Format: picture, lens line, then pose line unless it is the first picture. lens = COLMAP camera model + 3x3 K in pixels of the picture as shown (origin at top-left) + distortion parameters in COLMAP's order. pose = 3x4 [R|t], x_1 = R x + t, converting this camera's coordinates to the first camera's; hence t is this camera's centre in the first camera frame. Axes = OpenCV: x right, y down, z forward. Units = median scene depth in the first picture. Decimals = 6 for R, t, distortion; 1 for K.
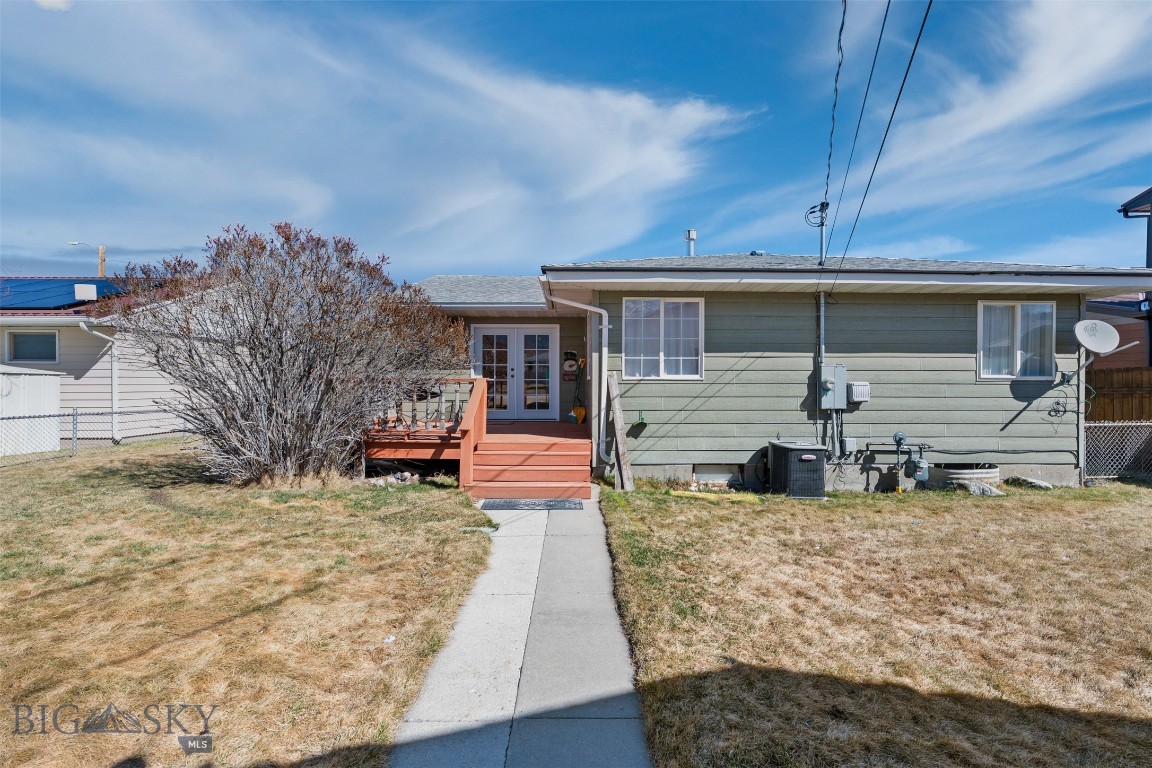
lens RADIAL K [[499.6, 0, 576.0], [0, 499.6, 384.0], [0, 0, 1]] dist [0.000156, 0.000009]
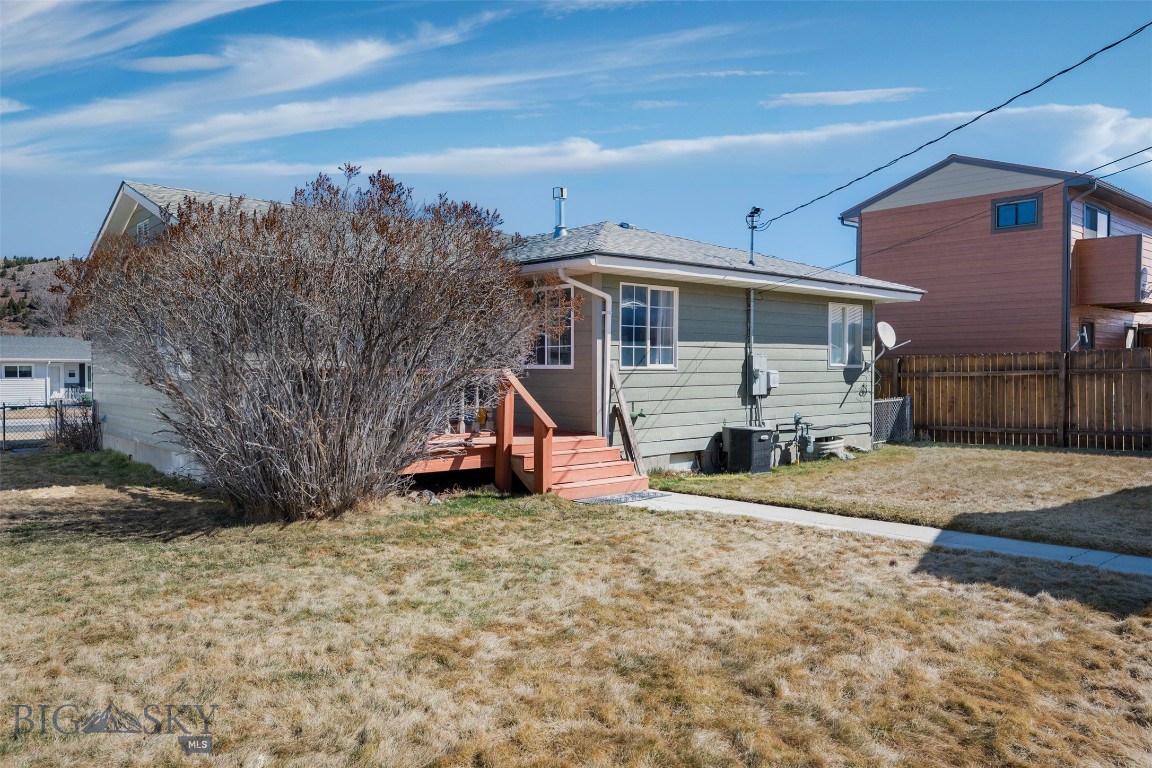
lens RADIAL K [[746.1, 0, 576.0], [0, 746.1, 384.0], [0, 0, 1]] dist [0.002927, 0.001196]
pose [[0.791873, -0.018661, 0.610401, -0.806311], [0.012680, 0.999820, 0.014117, -0.002140], [-0.610555, -0.003439, 0.791967, -0.061675]]
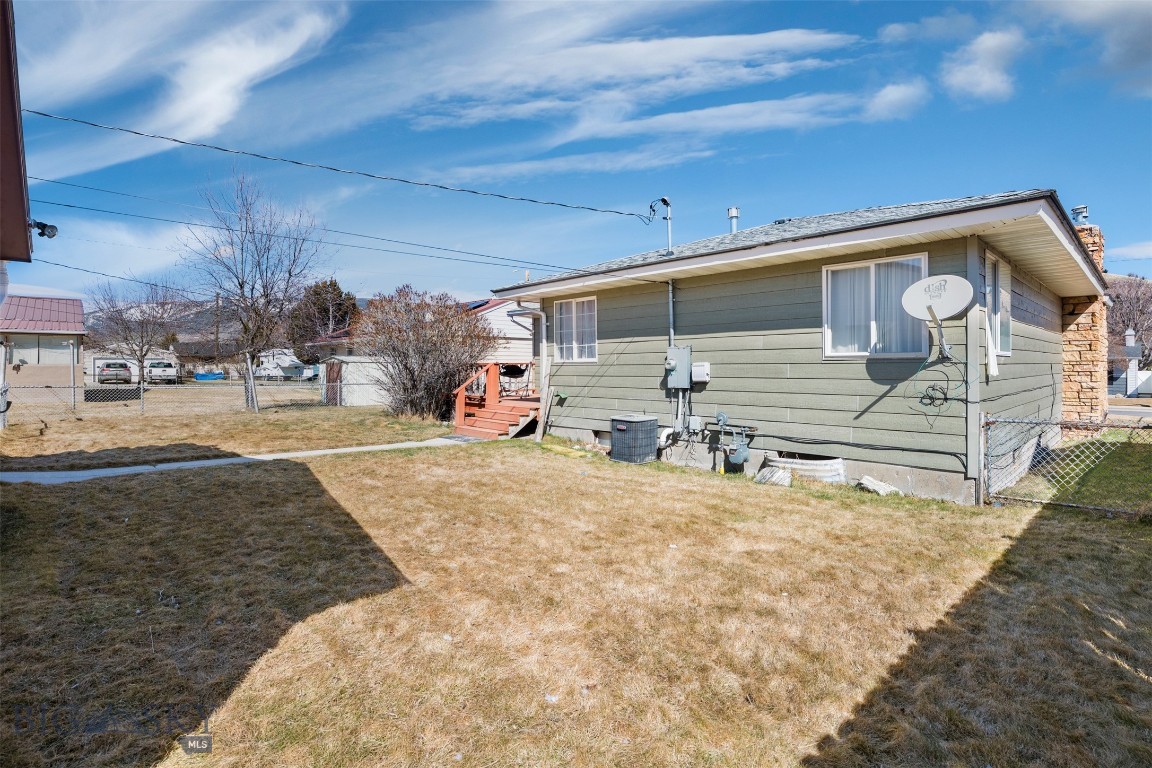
lens RADIAL K [[645.1, 0, 577.0], [0, 645.1, 378.0], [0, 0, 1]] dist [-0.001099, 0.000343]
pose [[0.617874, 0.008147, -0.786235, 1.446423], [-0.001798, 0.999958, 0.008948, 0.016575], [0.786275, -0.004115, 0.617863, -0.018720]]
